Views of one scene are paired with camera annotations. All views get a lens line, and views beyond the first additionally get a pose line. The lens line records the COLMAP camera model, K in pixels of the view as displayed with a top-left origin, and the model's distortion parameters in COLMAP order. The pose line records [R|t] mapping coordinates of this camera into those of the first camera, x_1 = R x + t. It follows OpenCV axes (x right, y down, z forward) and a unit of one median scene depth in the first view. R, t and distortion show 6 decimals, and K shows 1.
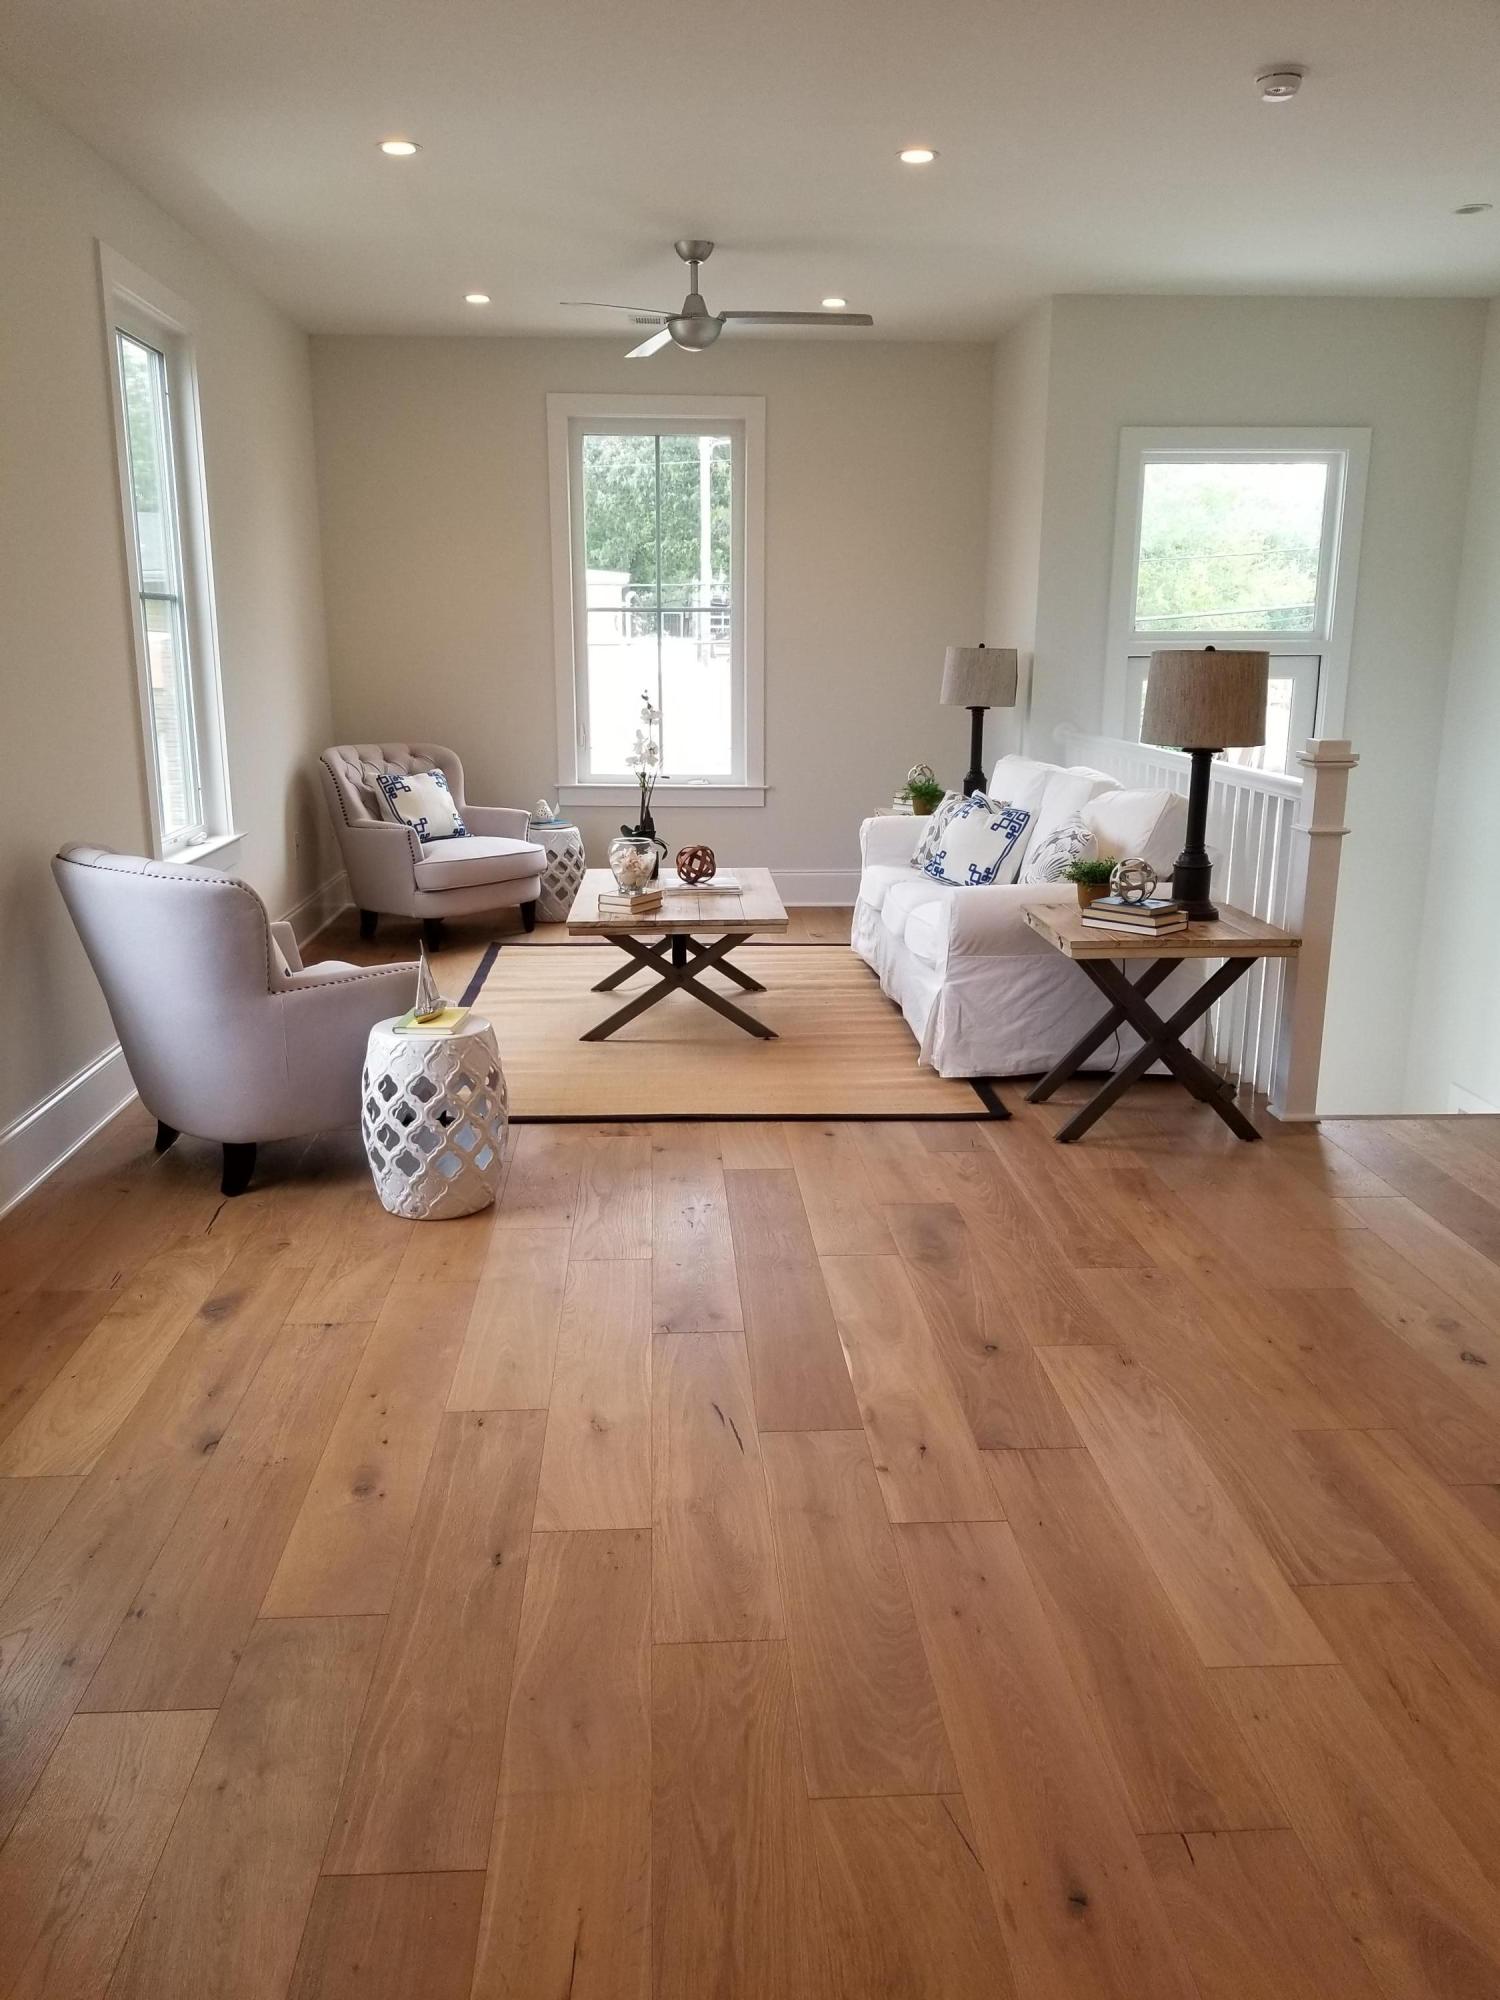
lens RADIAL K [[1524.2, 0, 731.7], [0, 1524.2, 1015.1], [0, 0, 1]] dist [0.037090, -0.018235]
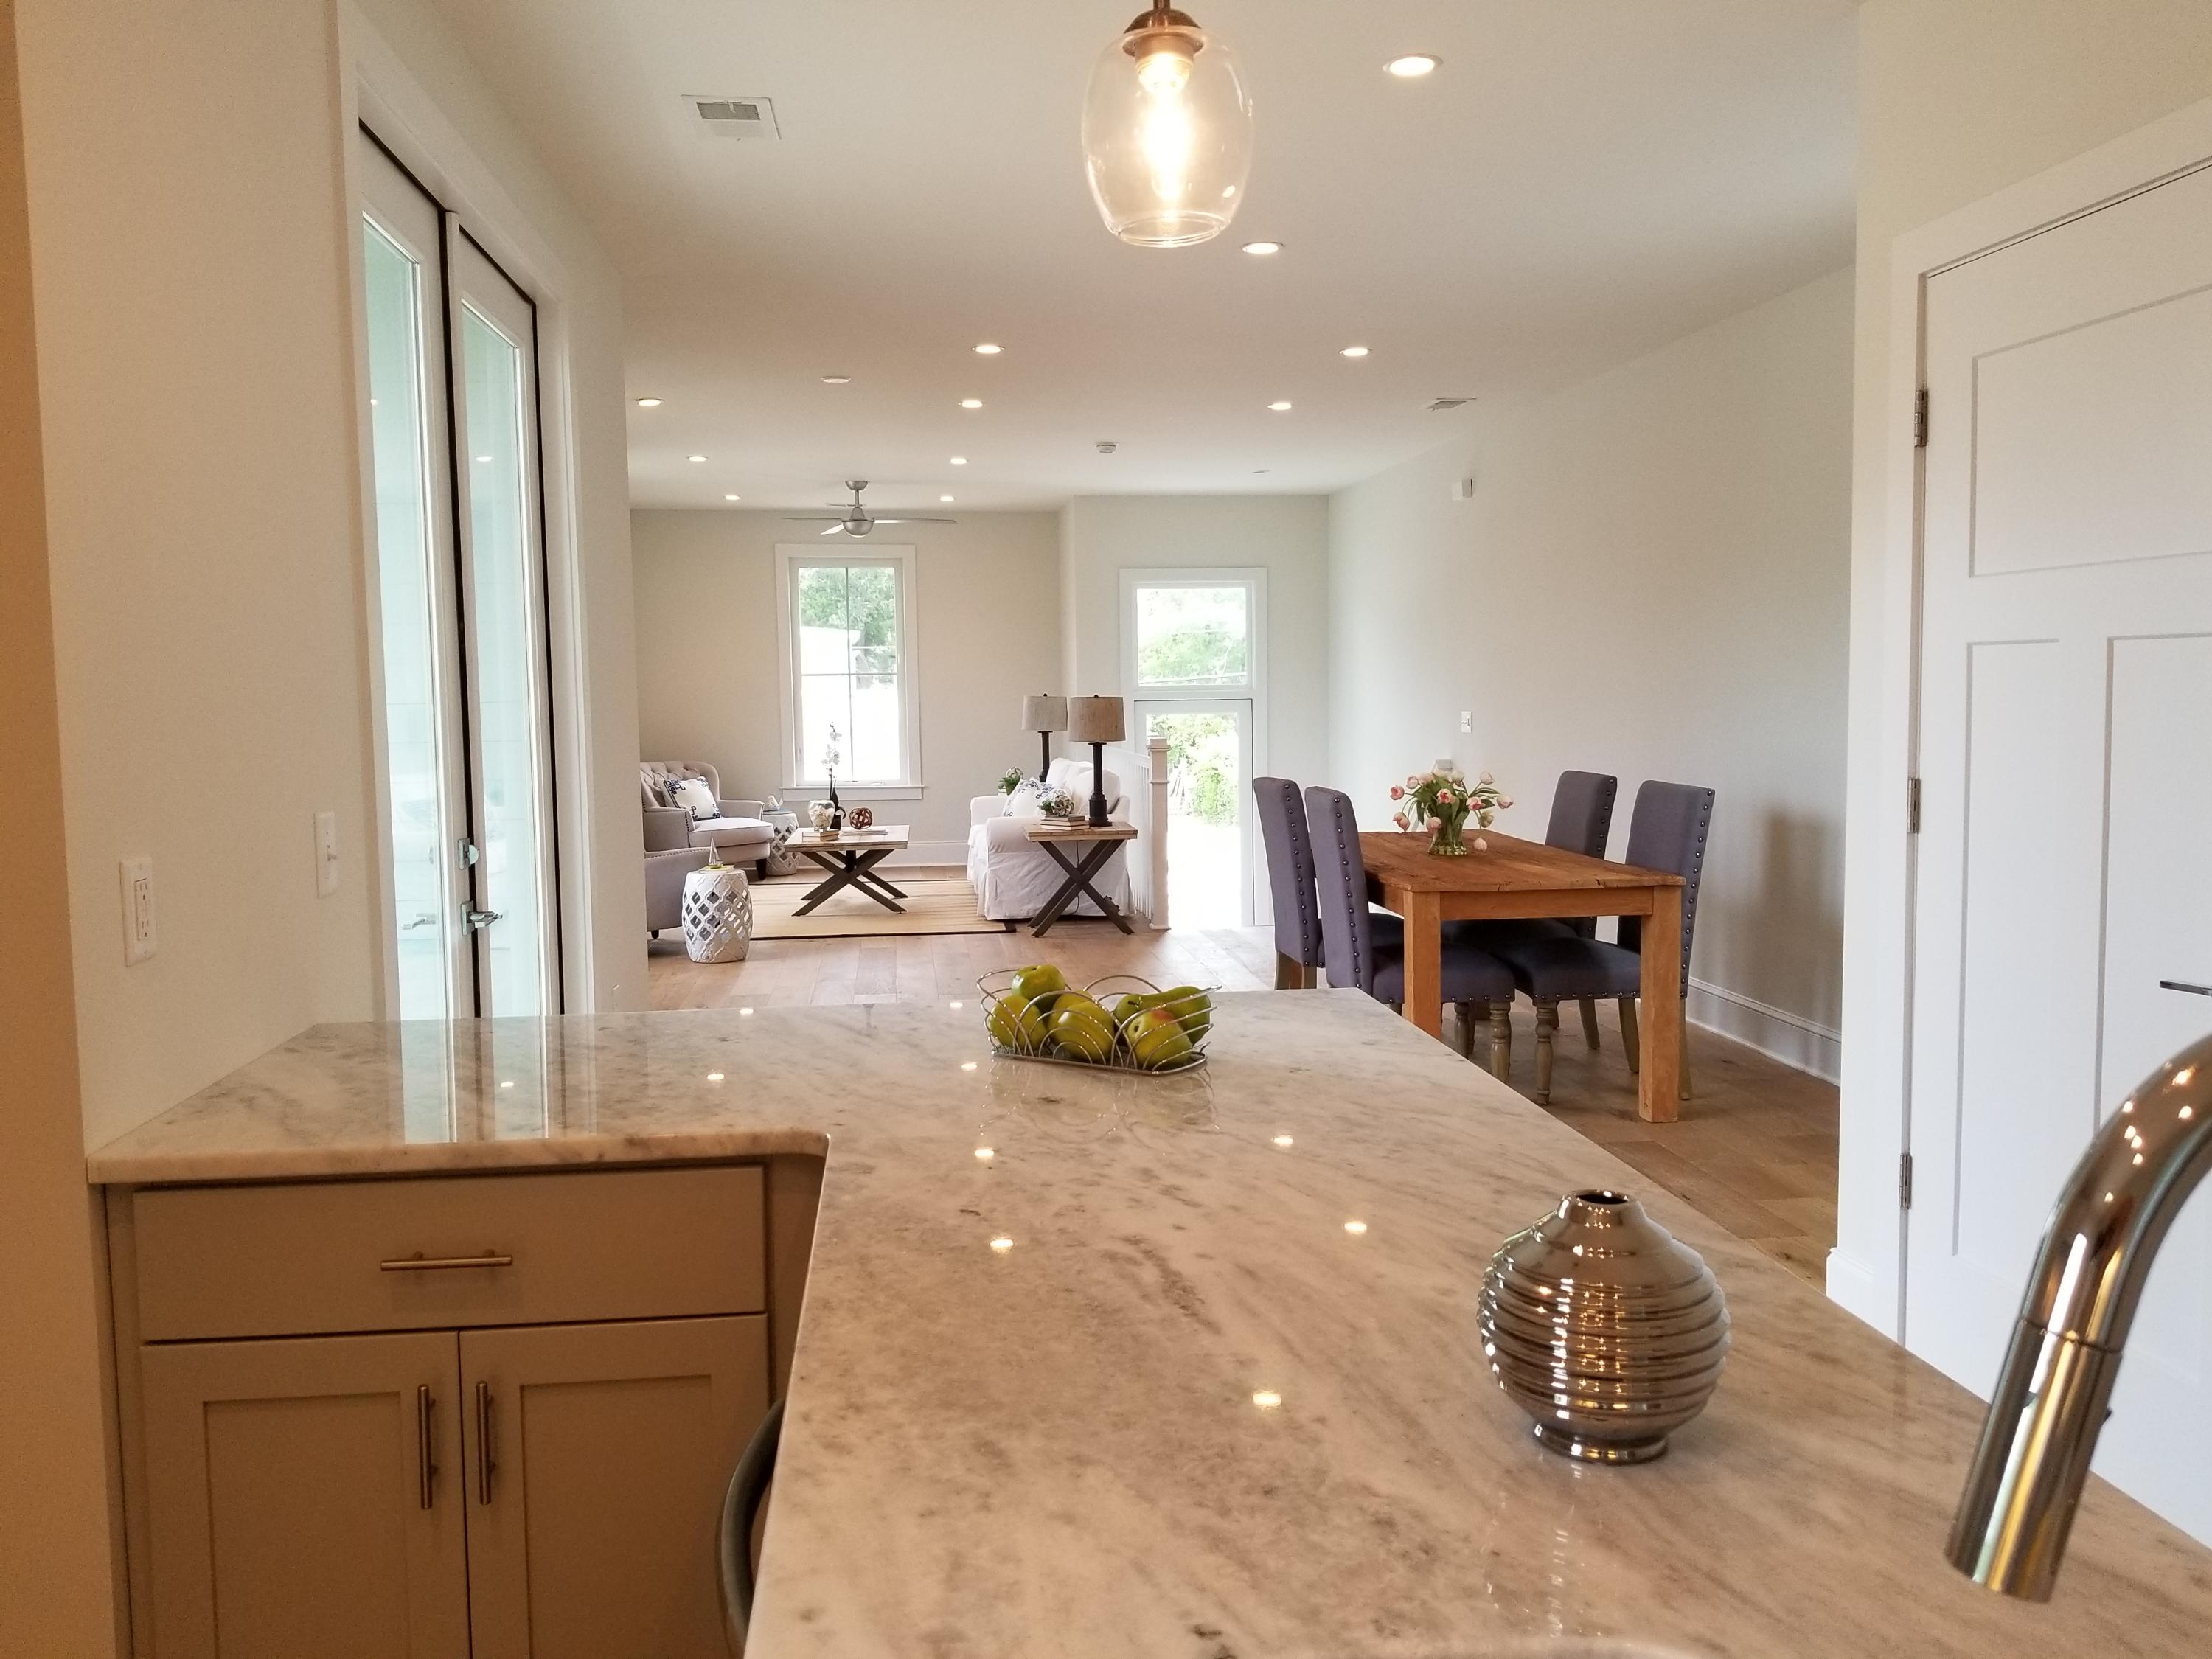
lens RADIAL K [[1685.8, 0, 1125.9], [0, 1685.8, 828.3], [0, 0, 1]] dist [0.037090, -0.018235]
pose [[0.996412, -0.017685, 0.082766, 0.115236], [0.030712, 0.986819, -0.158888, 0.220289], [-0.078866, 0.160860, 0.983821, -0.886712]]
